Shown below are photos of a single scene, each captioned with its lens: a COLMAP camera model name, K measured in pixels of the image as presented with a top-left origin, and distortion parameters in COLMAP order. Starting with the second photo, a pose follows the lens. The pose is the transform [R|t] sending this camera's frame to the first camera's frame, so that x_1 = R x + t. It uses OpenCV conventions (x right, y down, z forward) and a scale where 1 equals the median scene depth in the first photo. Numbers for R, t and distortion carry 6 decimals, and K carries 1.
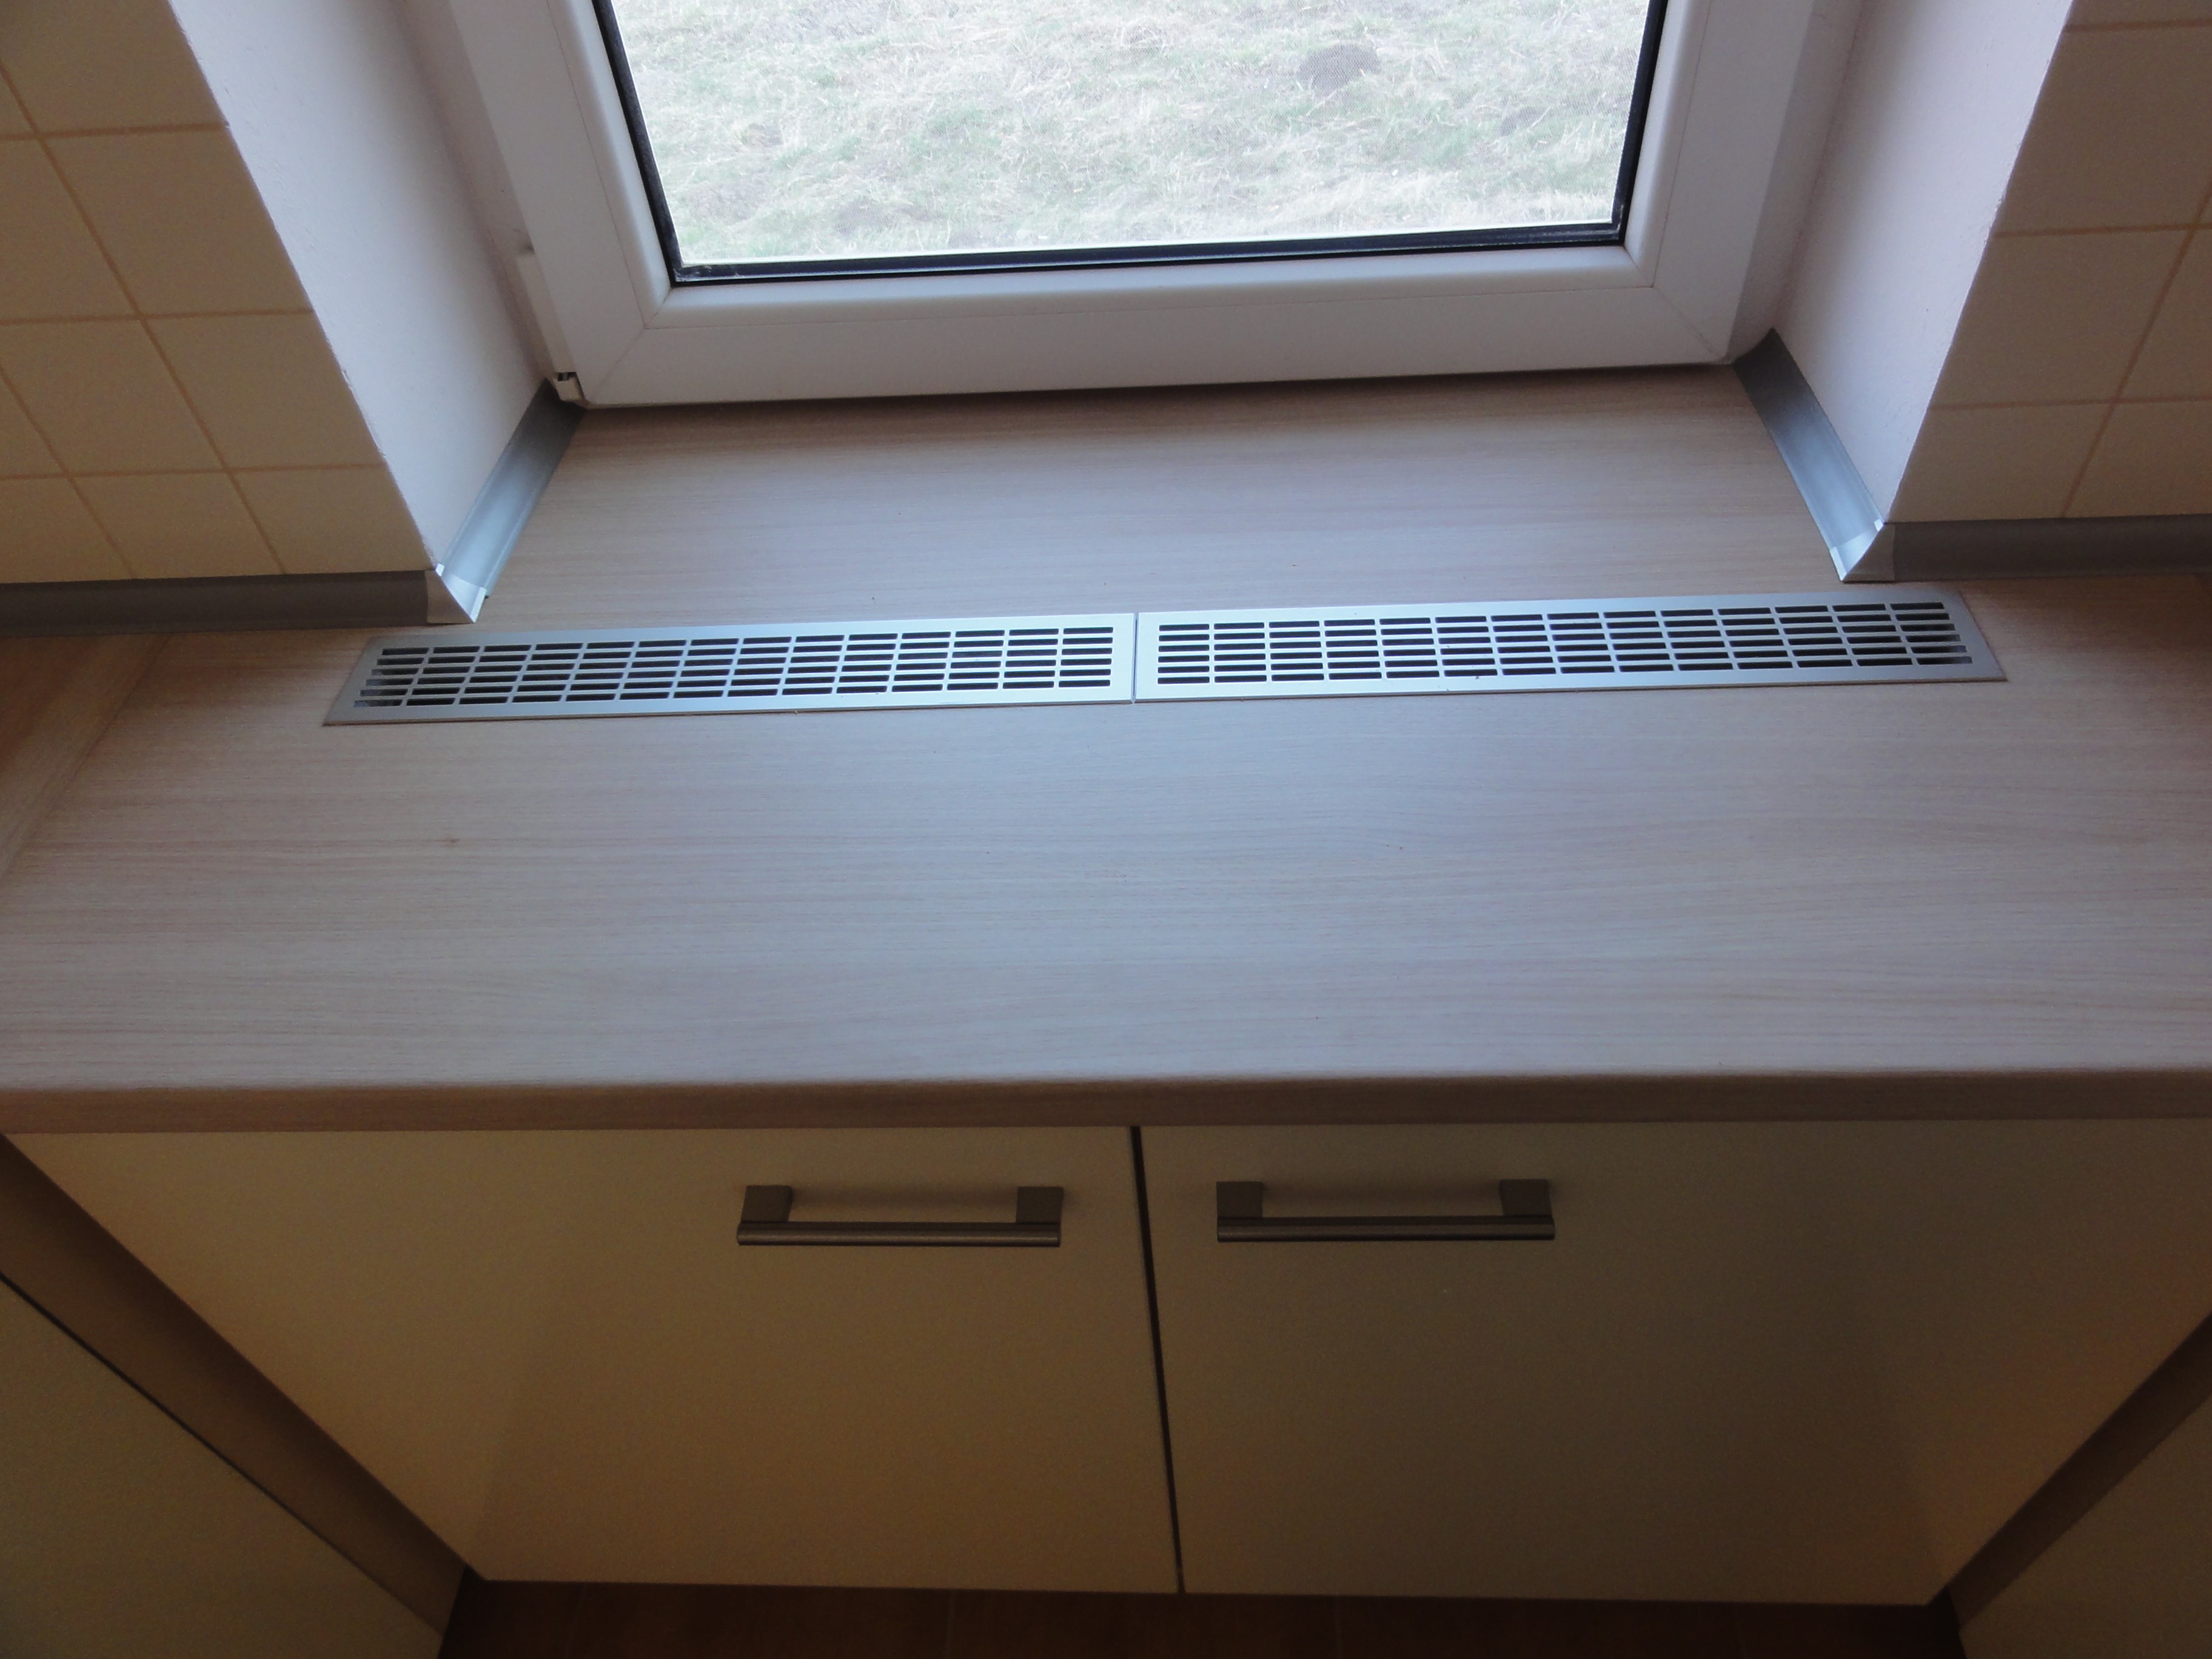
lens RADIAL K [[1520.3, 0, 1115.2], [0, 1520.3, 786.5], [0, 0, 1]] dist [-0.001056, 0.000189]
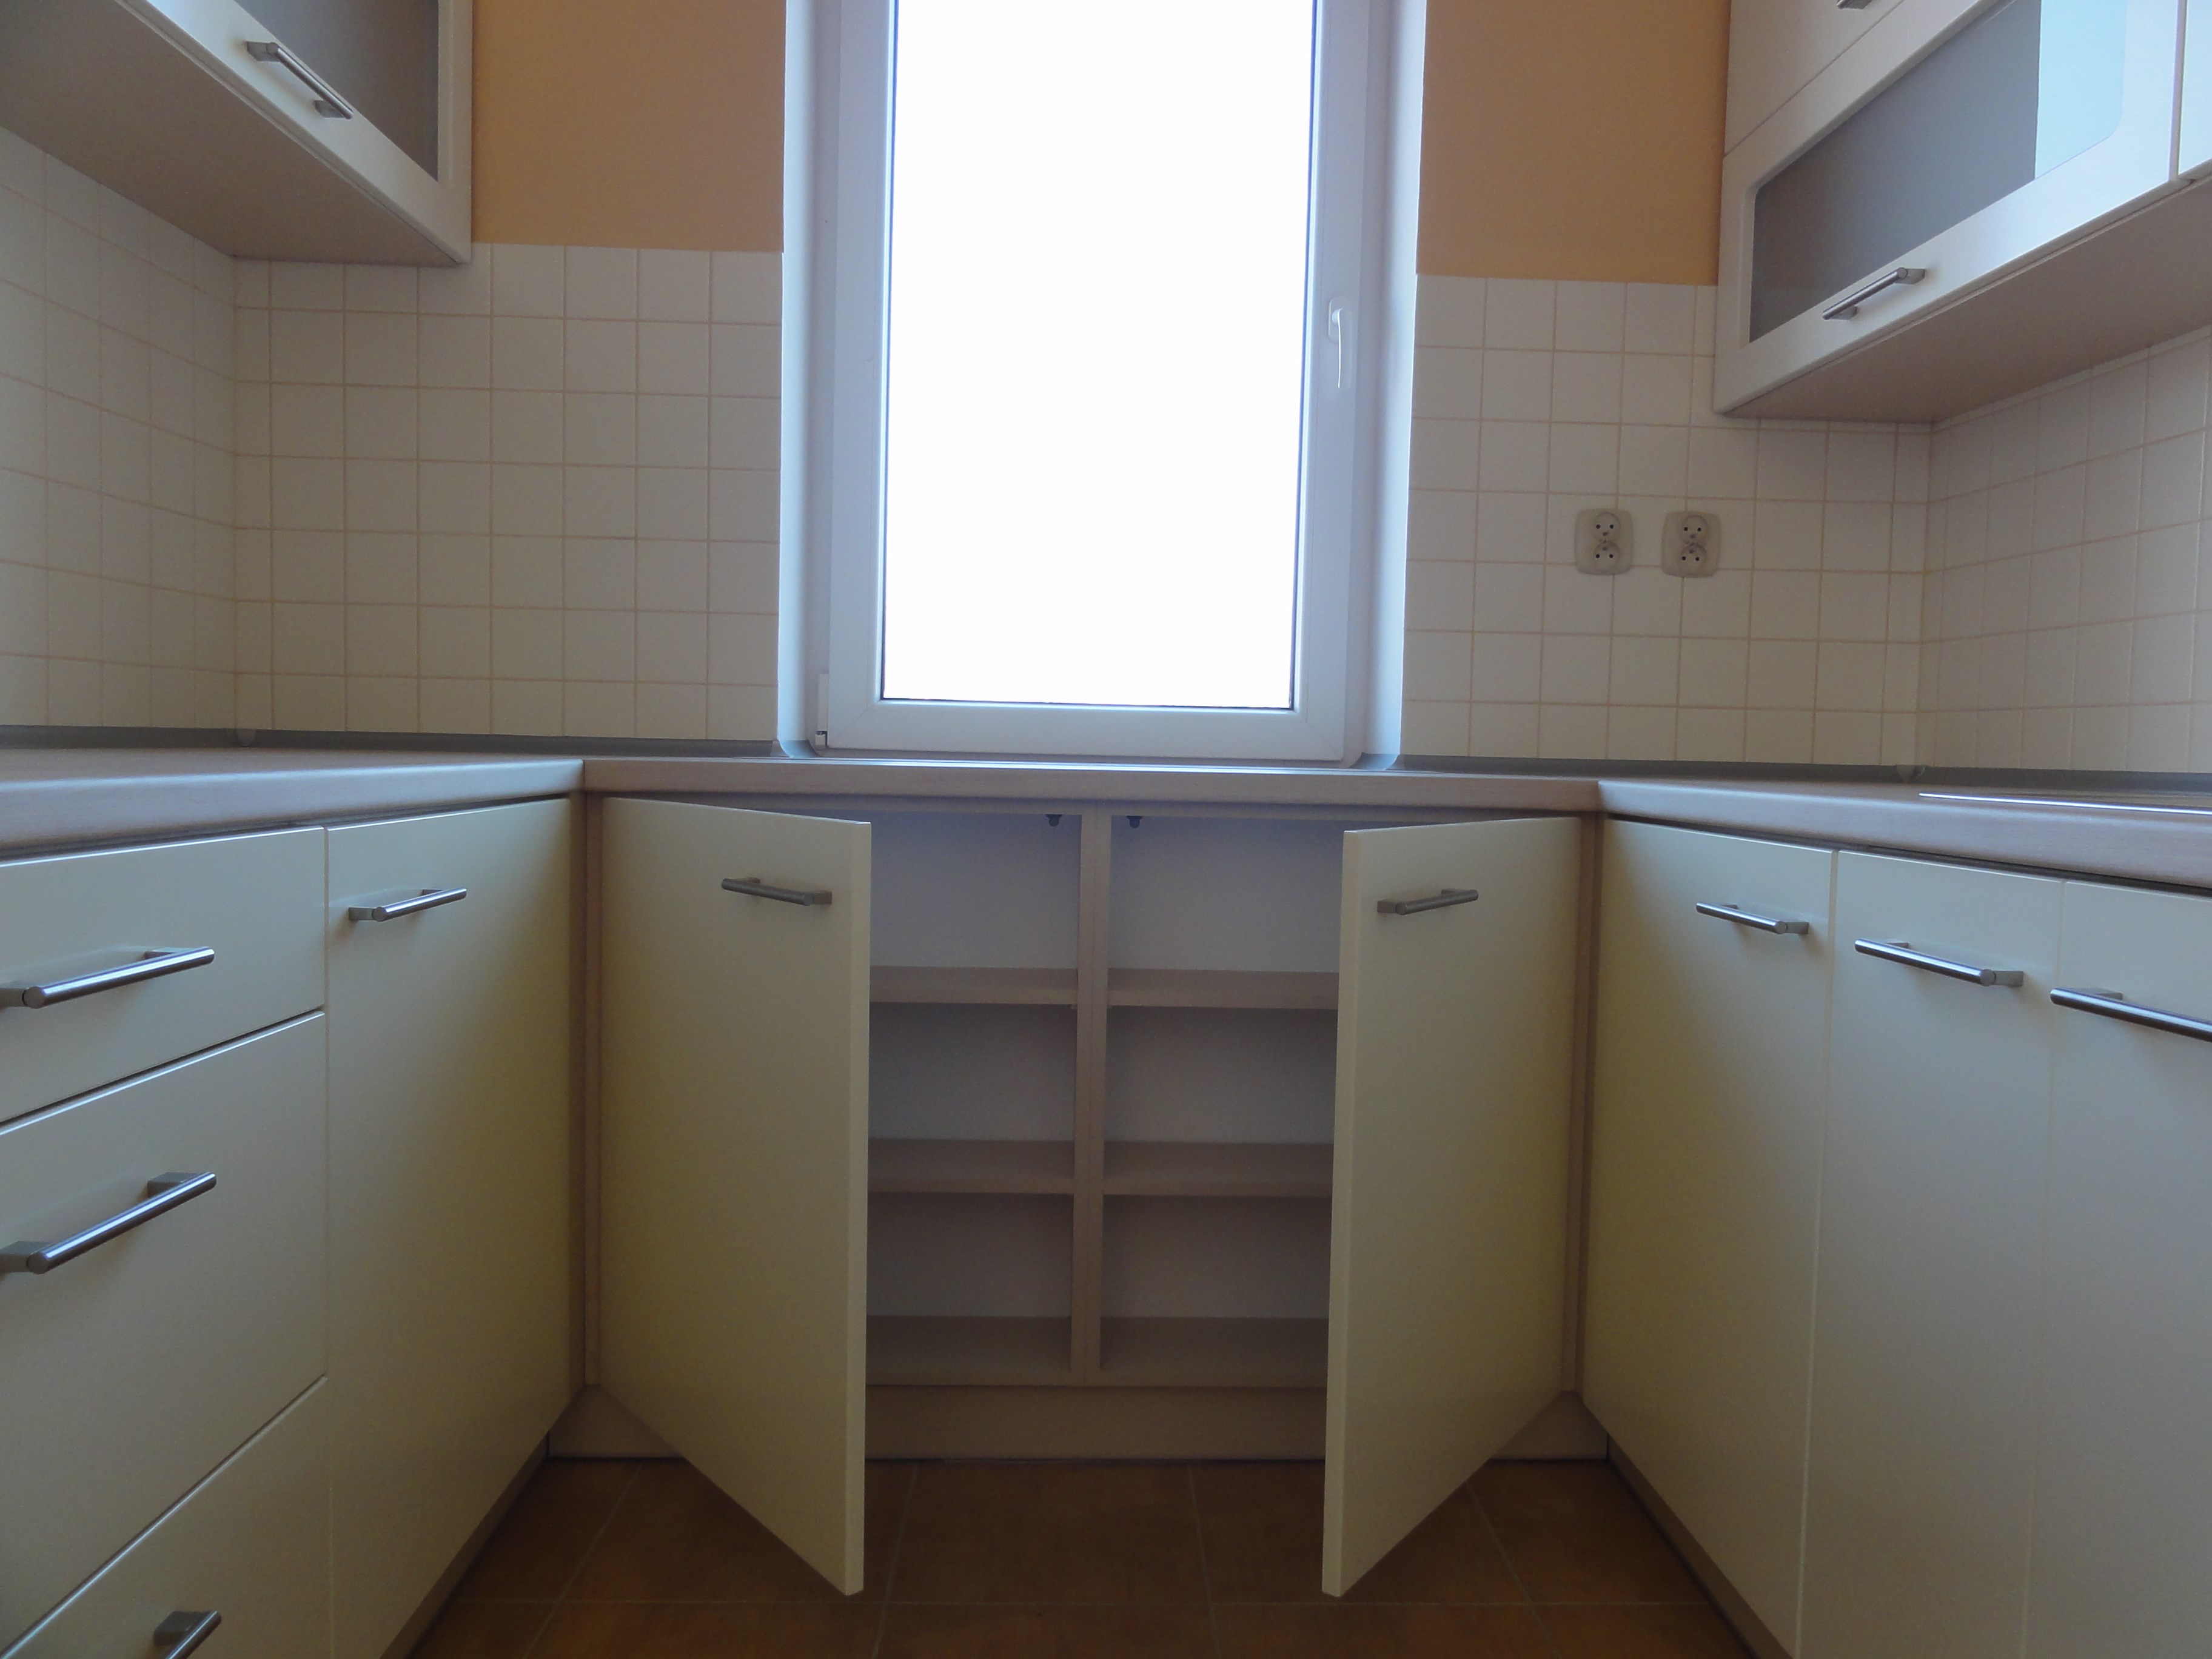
lens RADIAL K [[1561.9, 0, 1114.1], [0, 1561.9, 826.2], [0, 0, 1]] dist [-0.003197, 0.001051]
pose [[0.994380, 0.080517, 0.068743, -0.094598], [-0.011624, 0.728418, -0.685035, 1.431911], [-0.105230, 0.680386, 0.725260, -0.601212]]
